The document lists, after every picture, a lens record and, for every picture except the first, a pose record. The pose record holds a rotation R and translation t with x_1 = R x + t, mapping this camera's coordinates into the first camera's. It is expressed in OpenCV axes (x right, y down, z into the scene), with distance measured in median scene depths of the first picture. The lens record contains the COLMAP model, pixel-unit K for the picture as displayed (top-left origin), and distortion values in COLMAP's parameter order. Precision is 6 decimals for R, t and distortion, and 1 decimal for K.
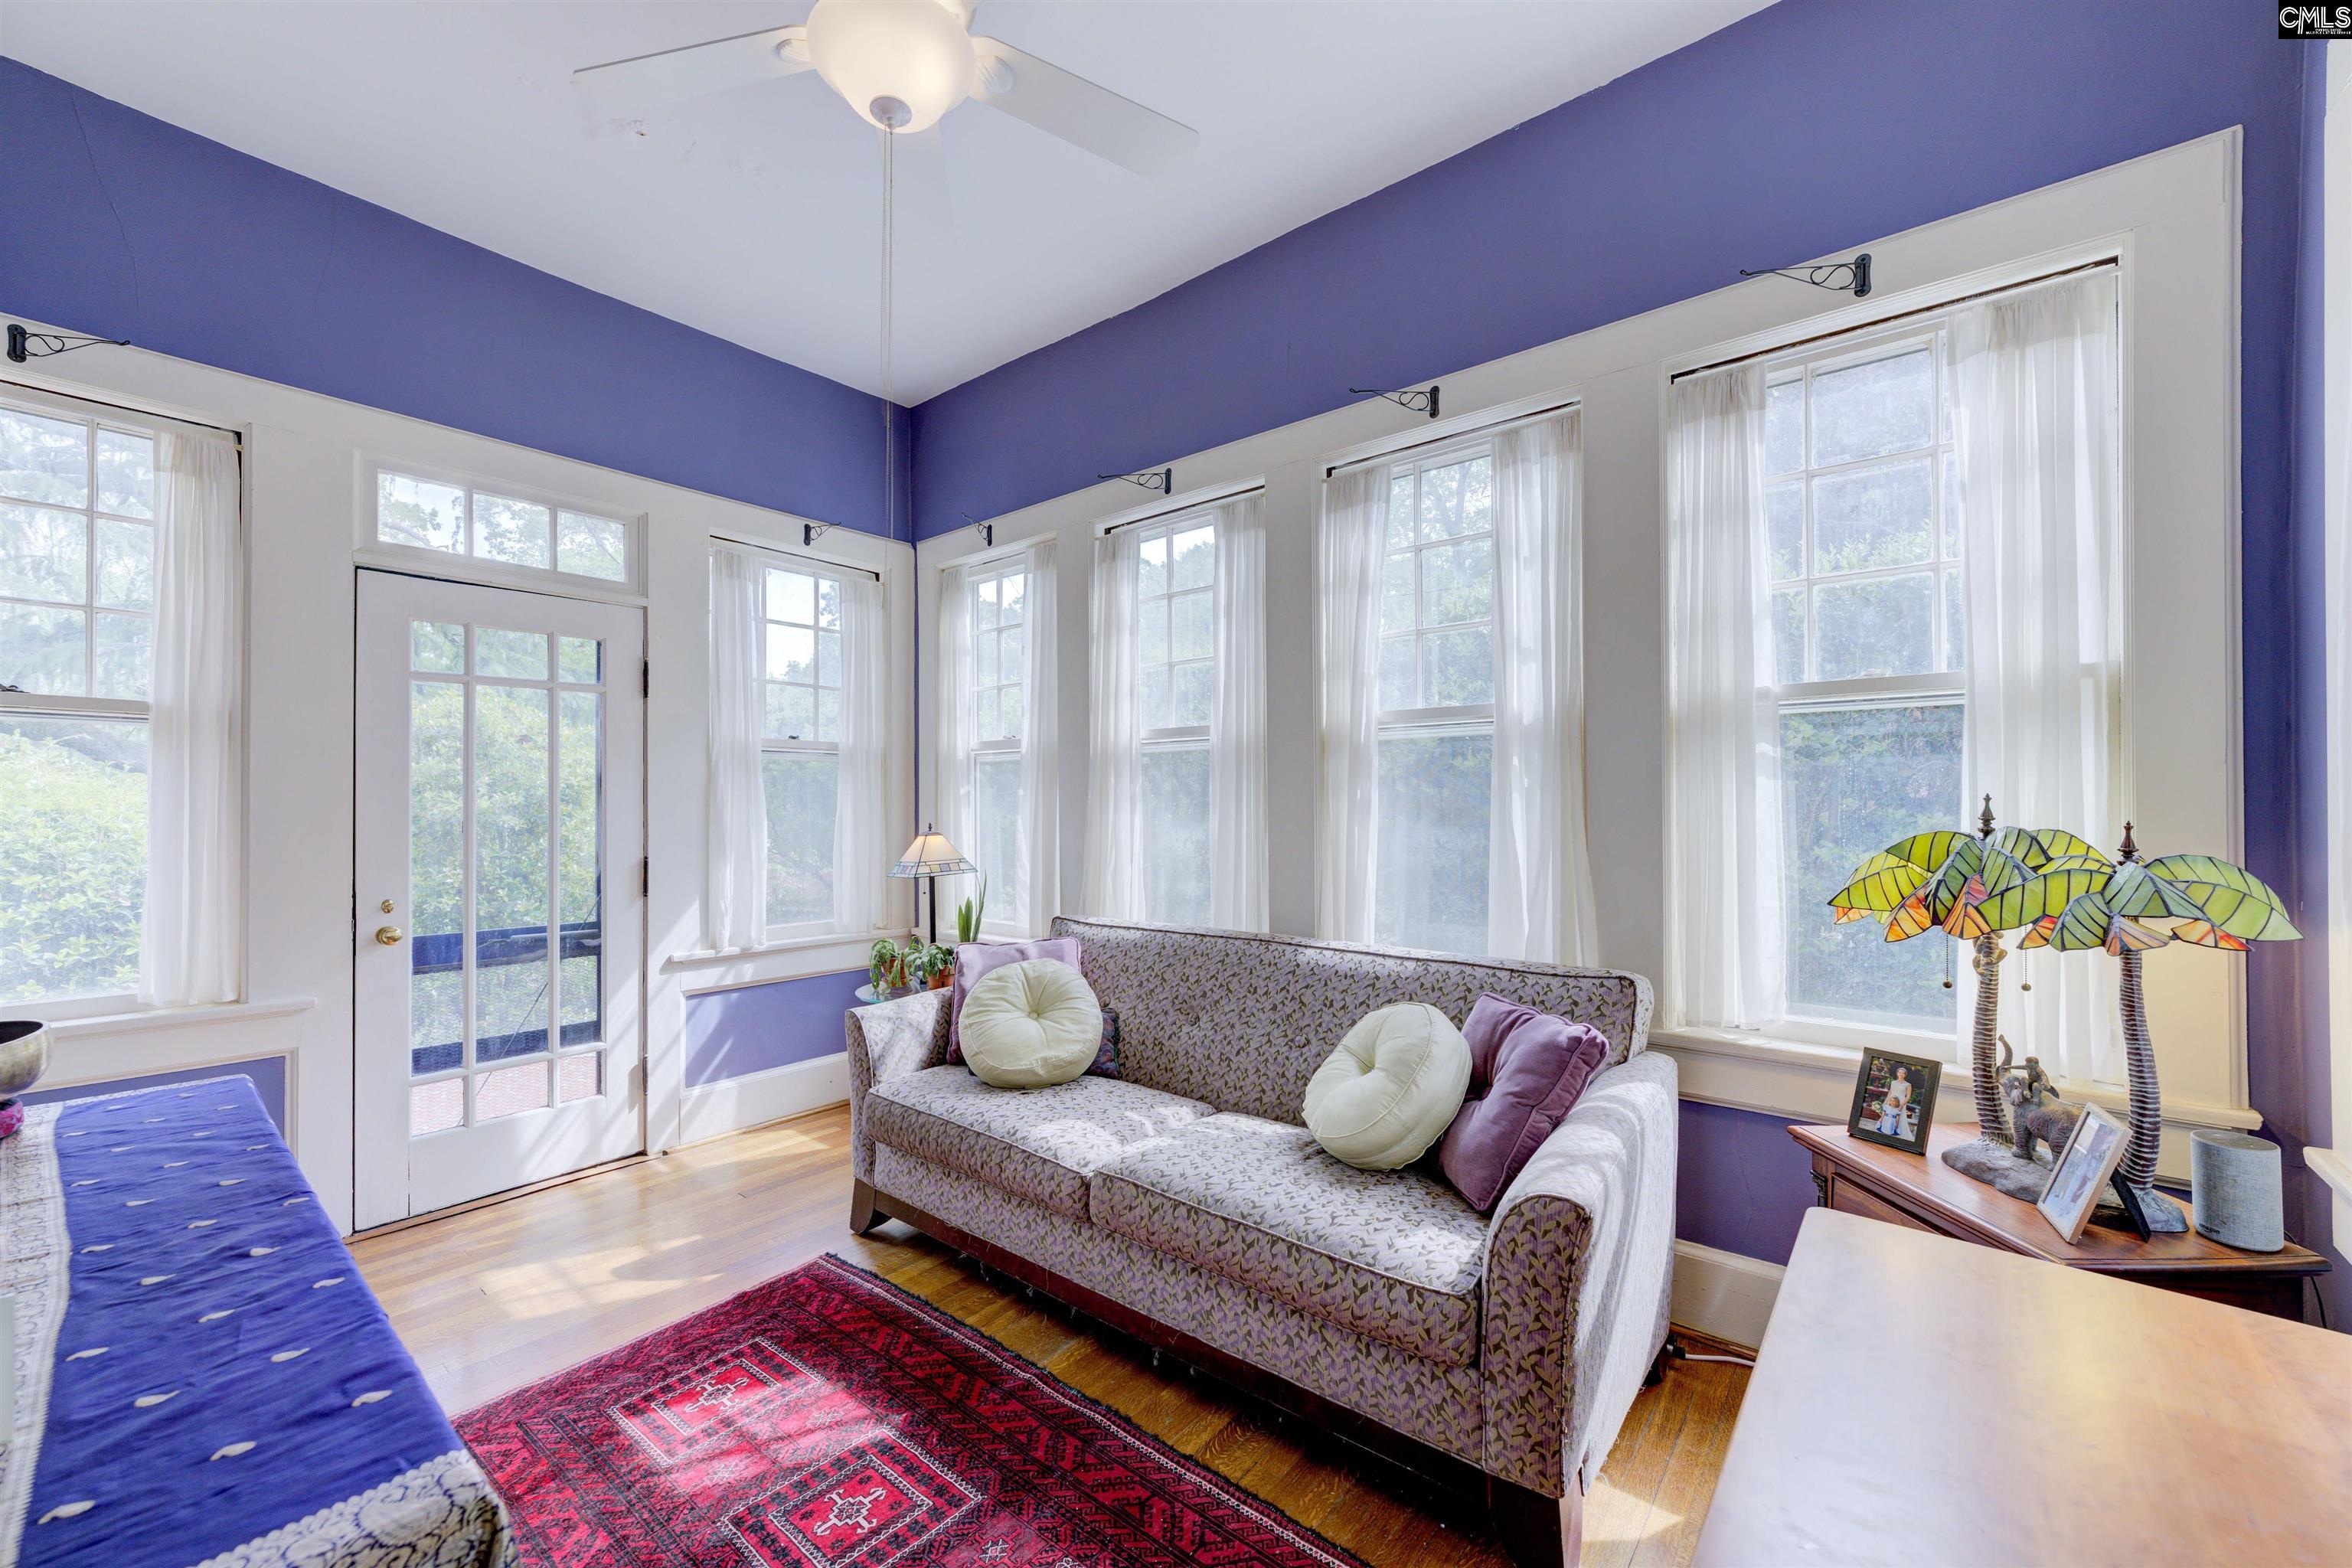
lens RADIAL K [[934.5, 0, 1184.4], [0, 934.5, 794.0], [0, 0, 1]] dist [-0.007578, 0.000572]
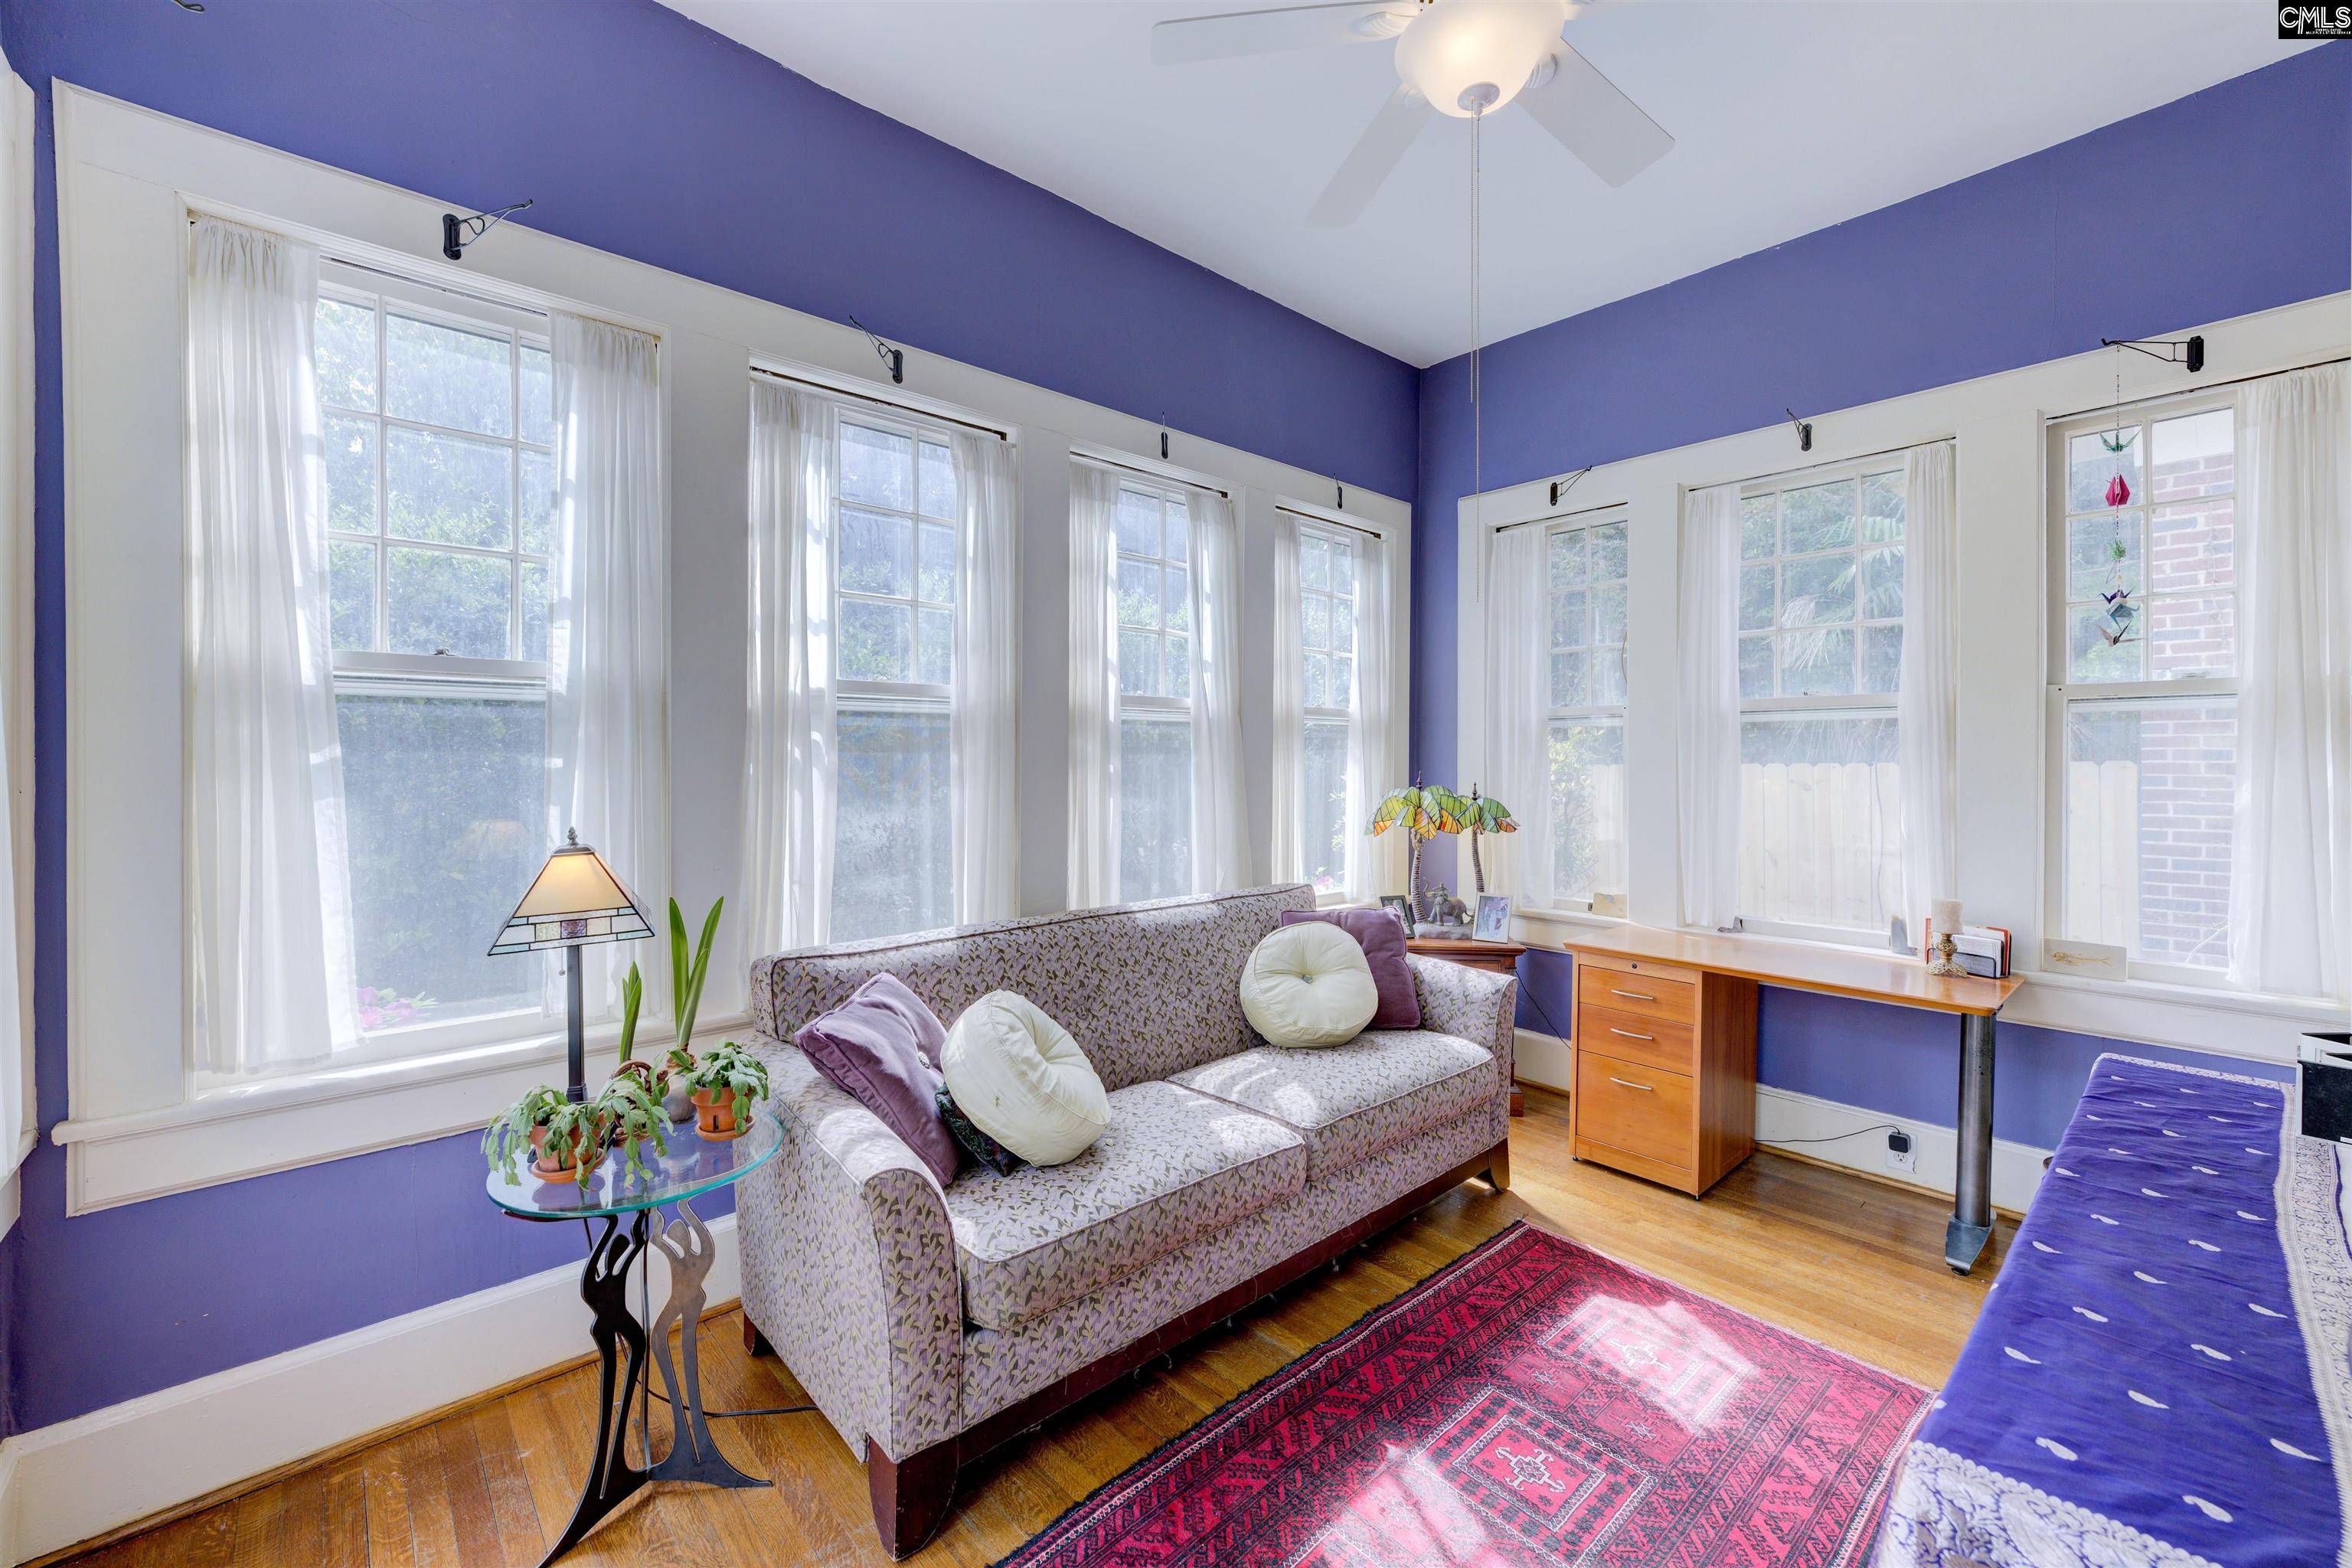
lens RADIAL K [[934.5, 0, 1188.5], [0, 934.5, 775.8], [0, 0, 1]] dist [-0.007578, 0.000572]
pose [[0.141371, -0.000632, 0.989956, -0.950930], [0.002315, 0.999997, 0.000308, 0.008608], [-0.989954, 0.002248, 0.141372, 0.821526]]
